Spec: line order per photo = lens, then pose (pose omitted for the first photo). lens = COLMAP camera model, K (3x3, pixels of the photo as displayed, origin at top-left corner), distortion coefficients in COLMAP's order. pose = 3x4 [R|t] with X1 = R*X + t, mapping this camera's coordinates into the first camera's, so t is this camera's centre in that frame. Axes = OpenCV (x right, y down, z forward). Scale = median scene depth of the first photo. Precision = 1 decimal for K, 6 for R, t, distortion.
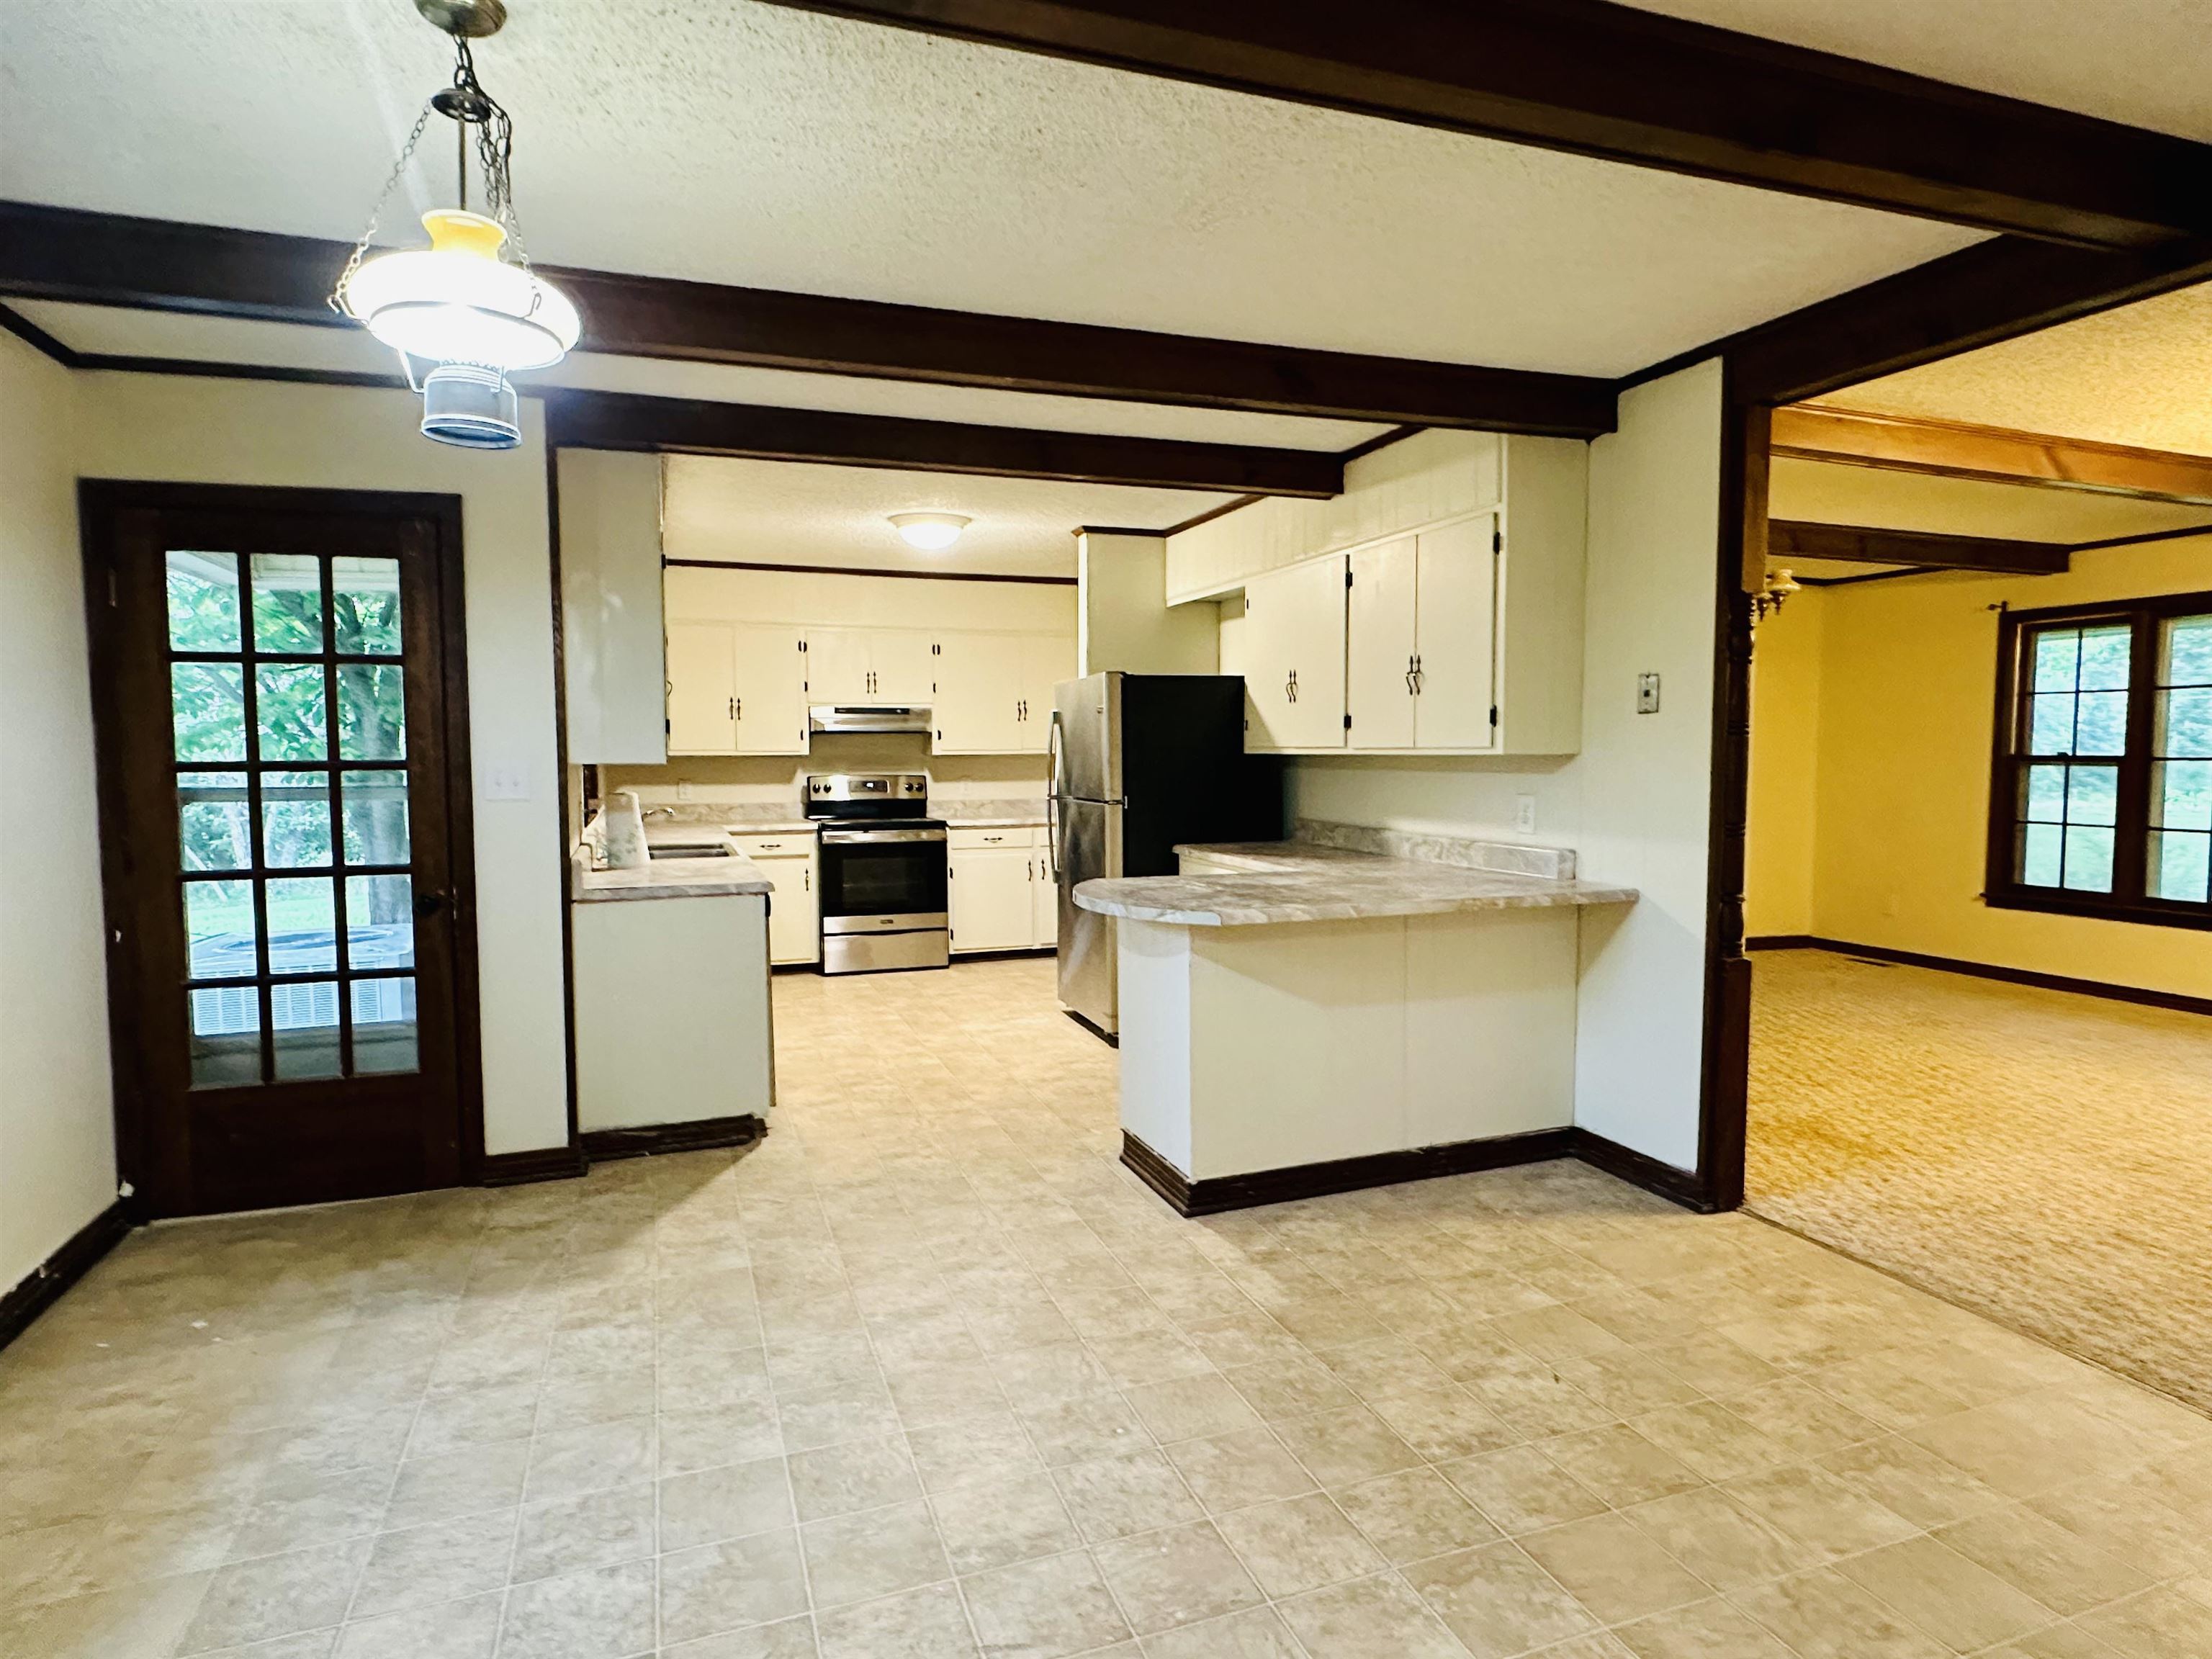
lens RADIAL K [[1220.1, 0, 1096.1], [0, 1220.1, 829.4], [0, 0, 1]] dist [-0.004812, 0.003619]
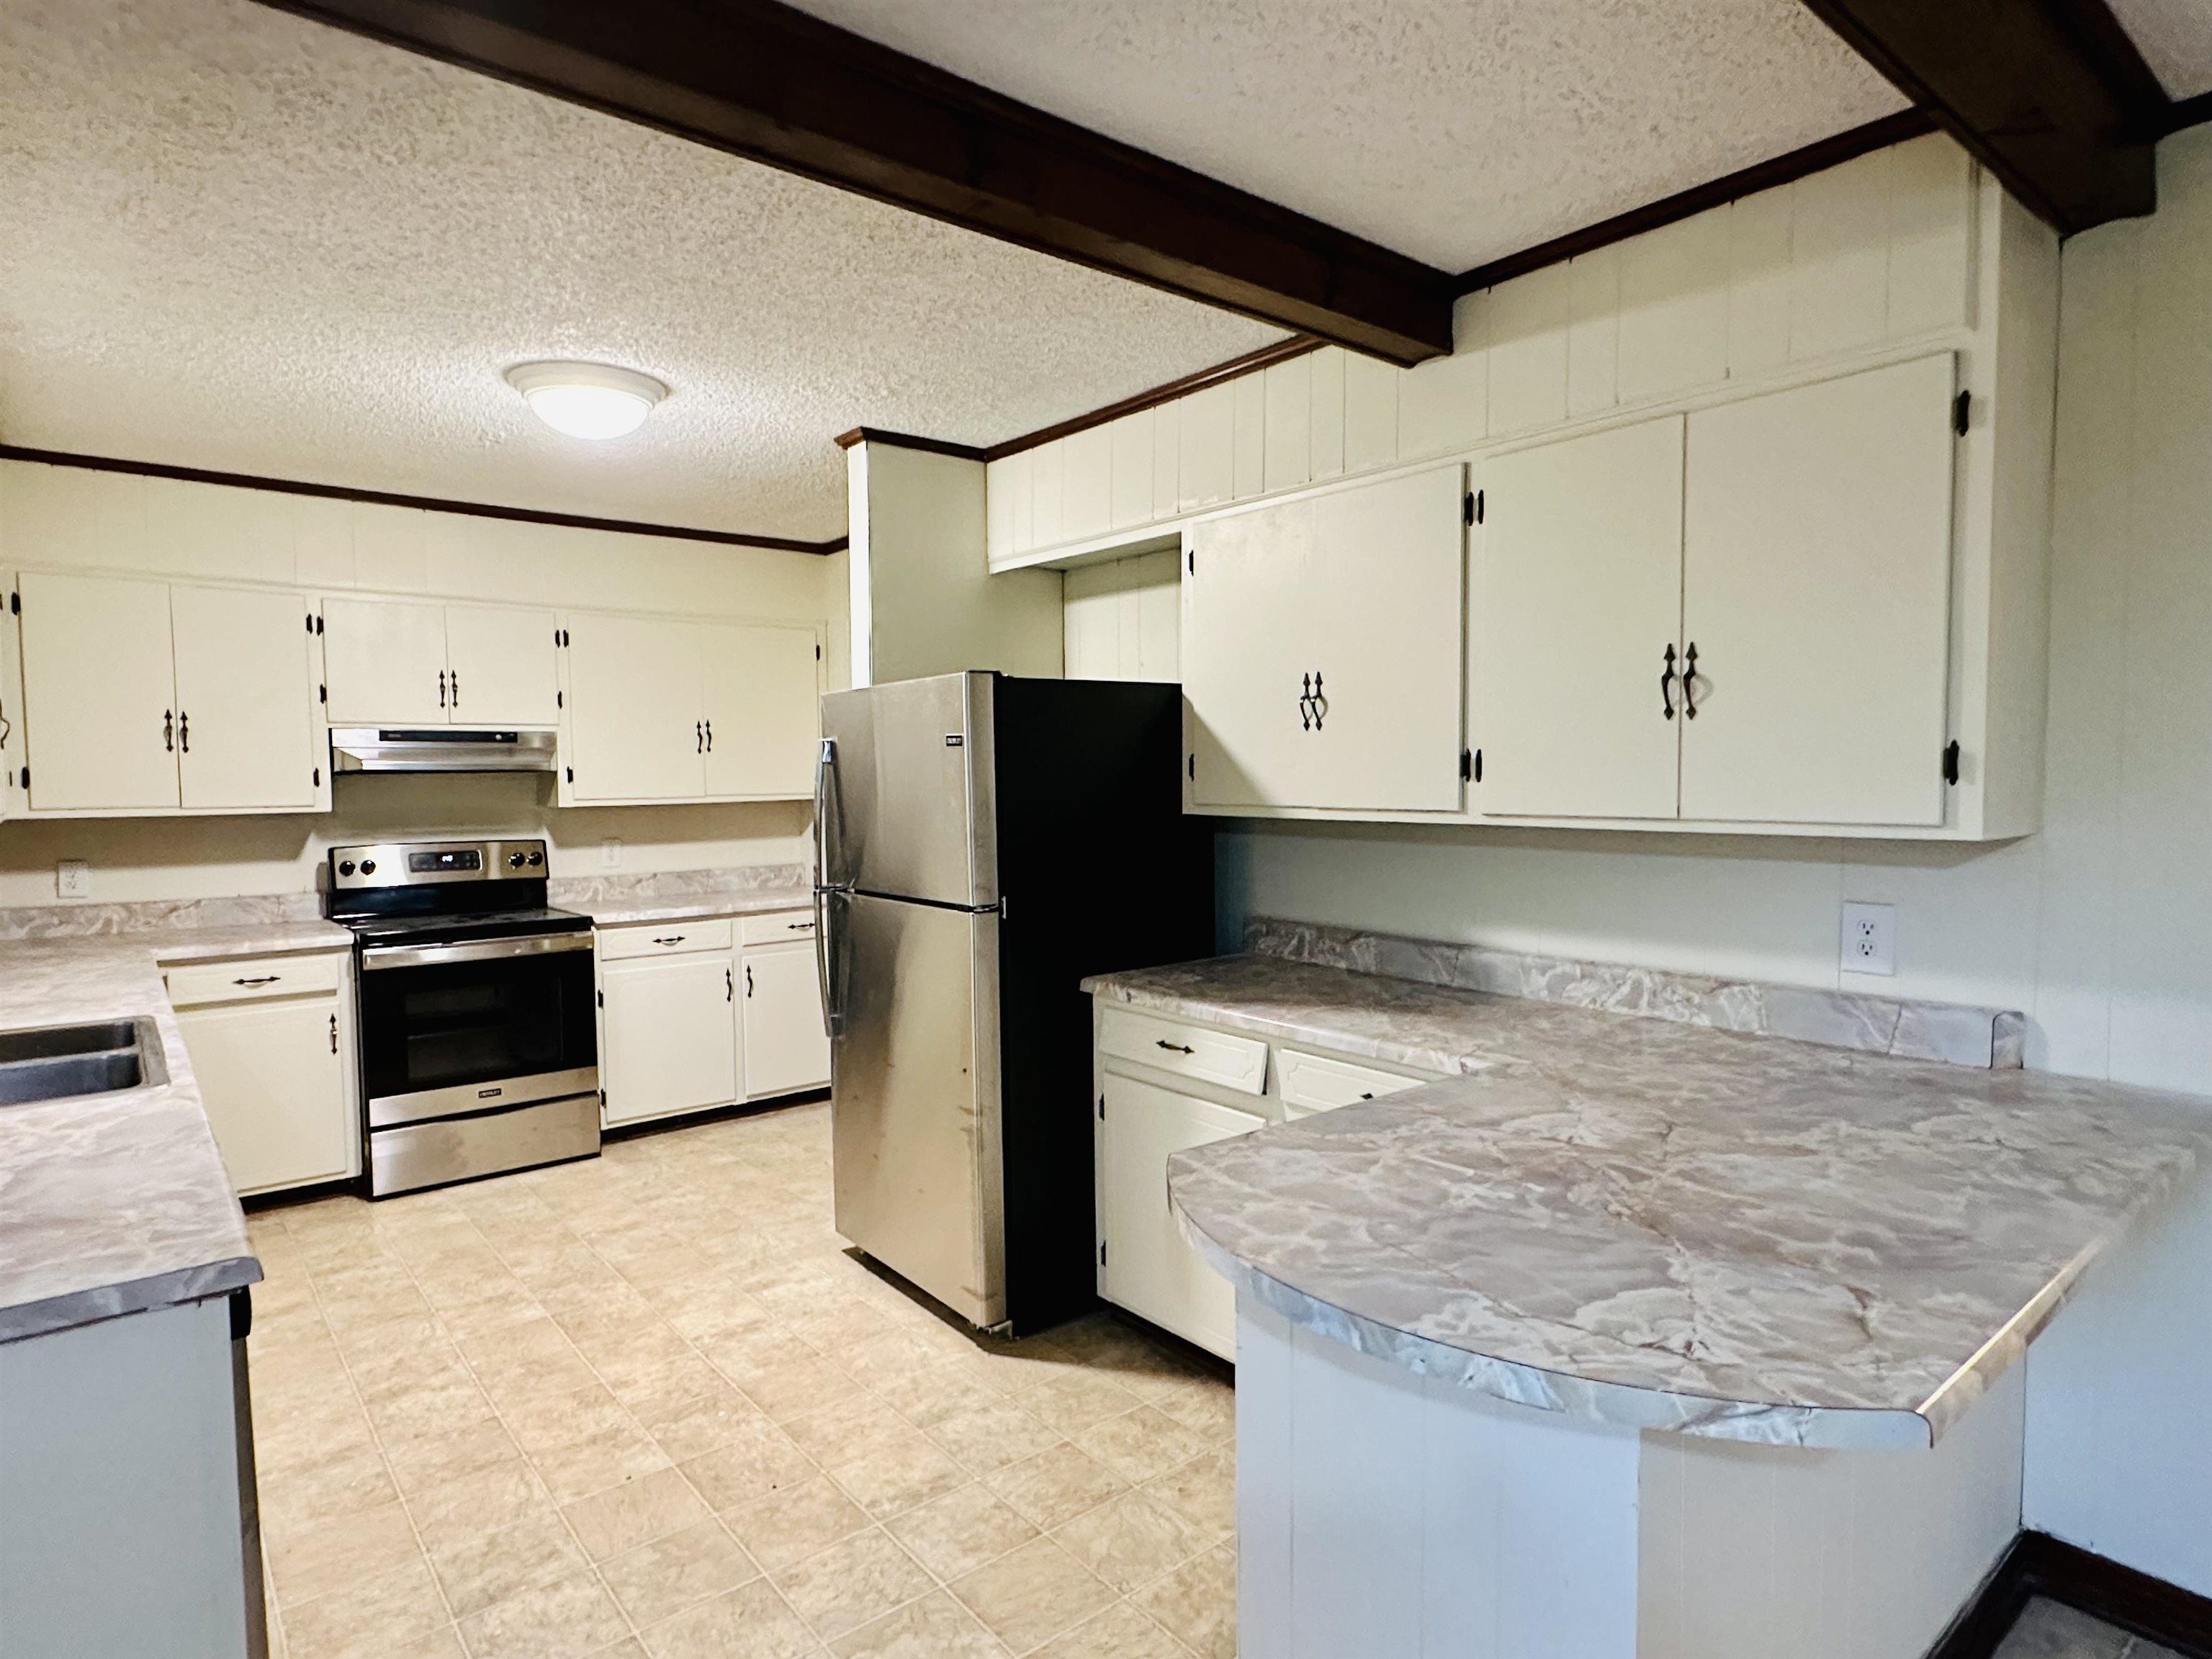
lens RADIAL K [[1220.1, 0, 1095.3], [0, 1220.1, 835.5], [0, 0, 1]] dist [-0.004812, 0.003619]
pose [[0.942737, -0.022218, 0.332796, -0.117520], [0.026813, 0.999598, -0.009218, -0.047612], [-0.332457, 0.017613, 0.942954, 0.454534]]
